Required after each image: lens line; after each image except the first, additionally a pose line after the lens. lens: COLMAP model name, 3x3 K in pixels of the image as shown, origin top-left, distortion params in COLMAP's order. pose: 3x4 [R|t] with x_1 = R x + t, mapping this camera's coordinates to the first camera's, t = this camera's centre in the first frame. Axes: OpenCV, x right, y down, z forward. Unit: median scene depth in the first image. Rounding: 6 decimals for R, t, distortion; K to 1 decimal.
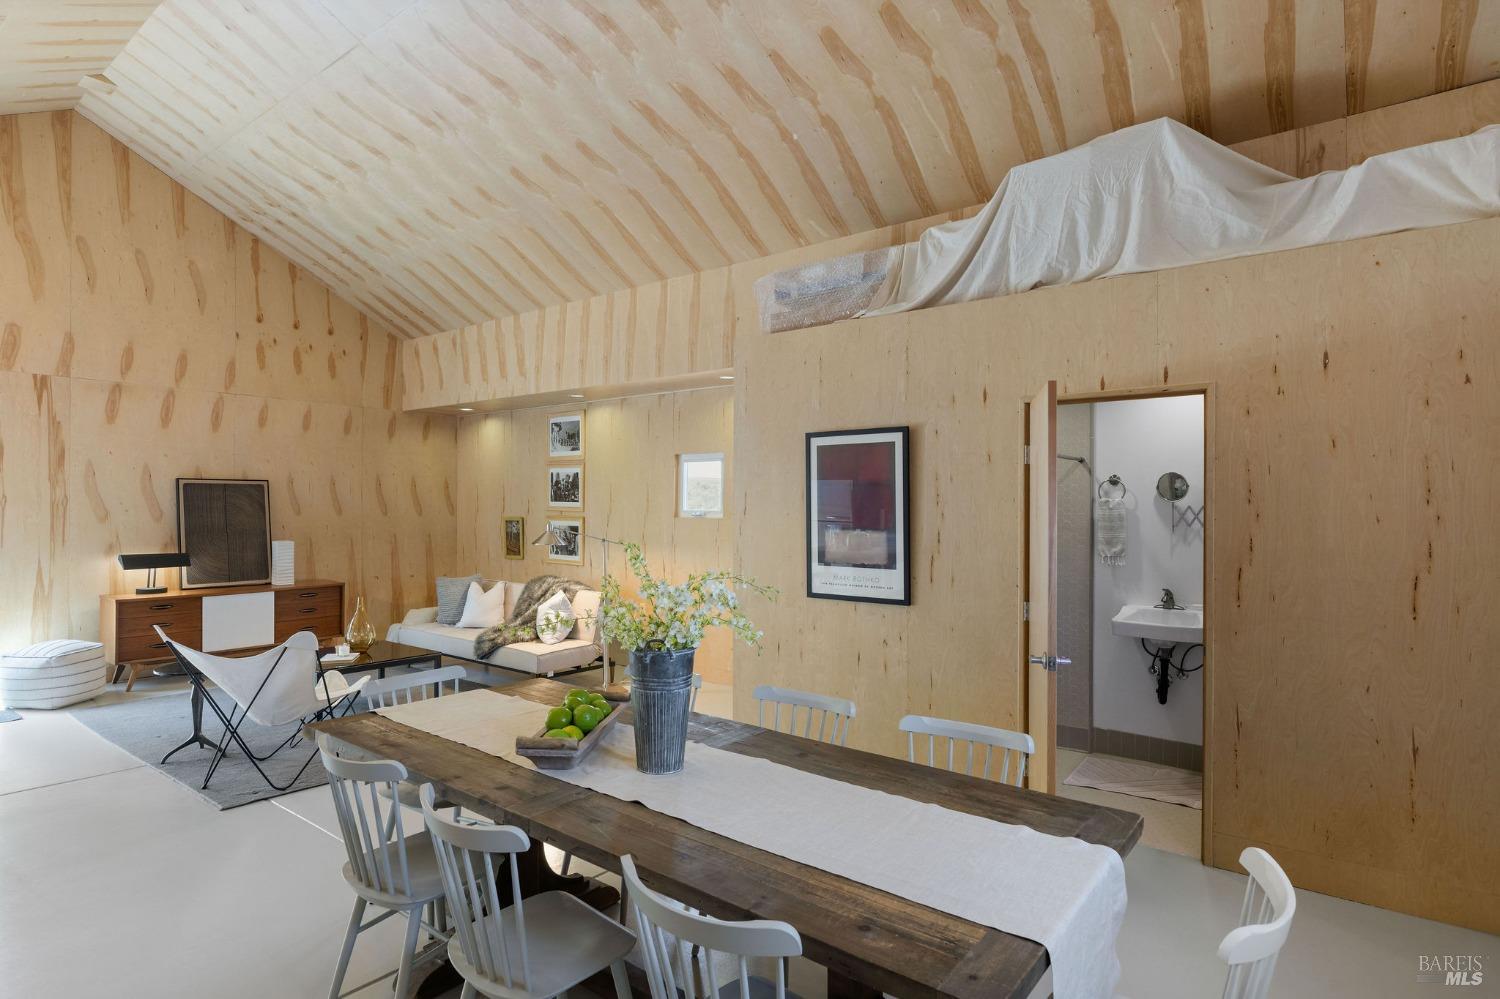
lens RADIAL K [[821.1, 0, 750.0], [0, 821.1, 499.5], [0, 0, 1]] dist [0.007383, 0.001274]
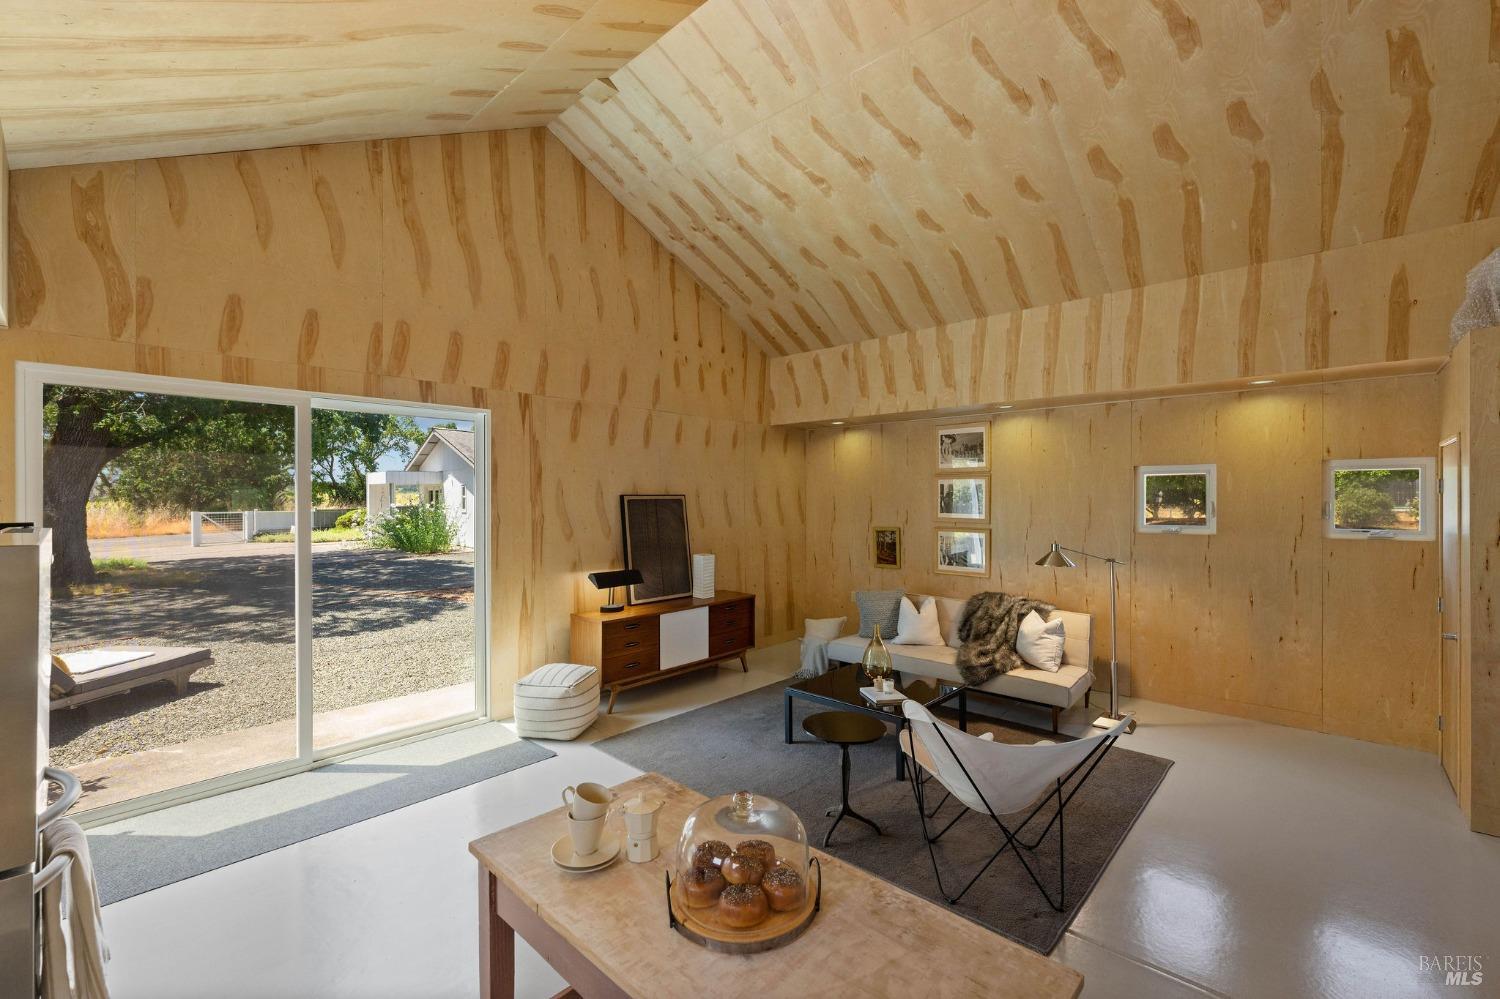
lens RADIAL K [[638.3, 0, 750.0], [0, 638.3, 499.5], [0, 0, 1]] dist [-0.003260, -0.000084]
pose [[0.997695, -0.006430, -0.067555, -0.467200], [0.007104, 0.999927, 0.009731, -0.025663], [0.067488, -0.010189, 0.997668, 0.220651]]
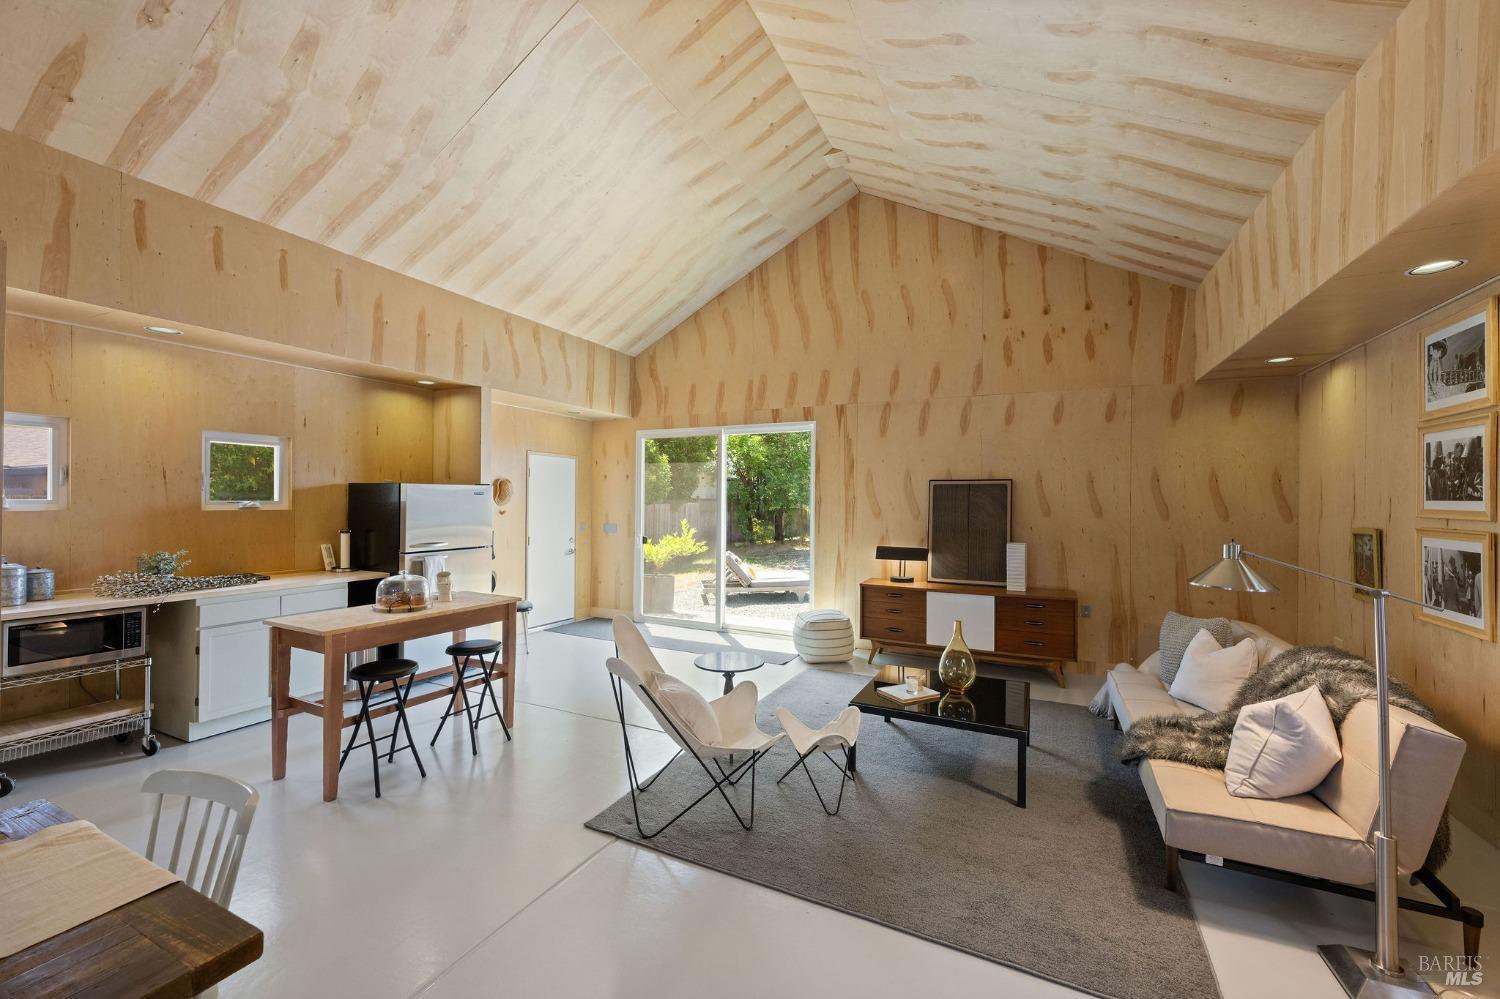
lens RADIAL K [[599.3, 0, 750.0], [0, 599.3, 499.5], [0, 0, 1]] dist [0.009018, -0.000015]
pose [[0.217089, -0.006985, -0.976127, 0.035532], [-0.001766, 0.999970, -0.007548, 0.006187], [0.976150, 0.003363, 0.217070, 0.567733]]
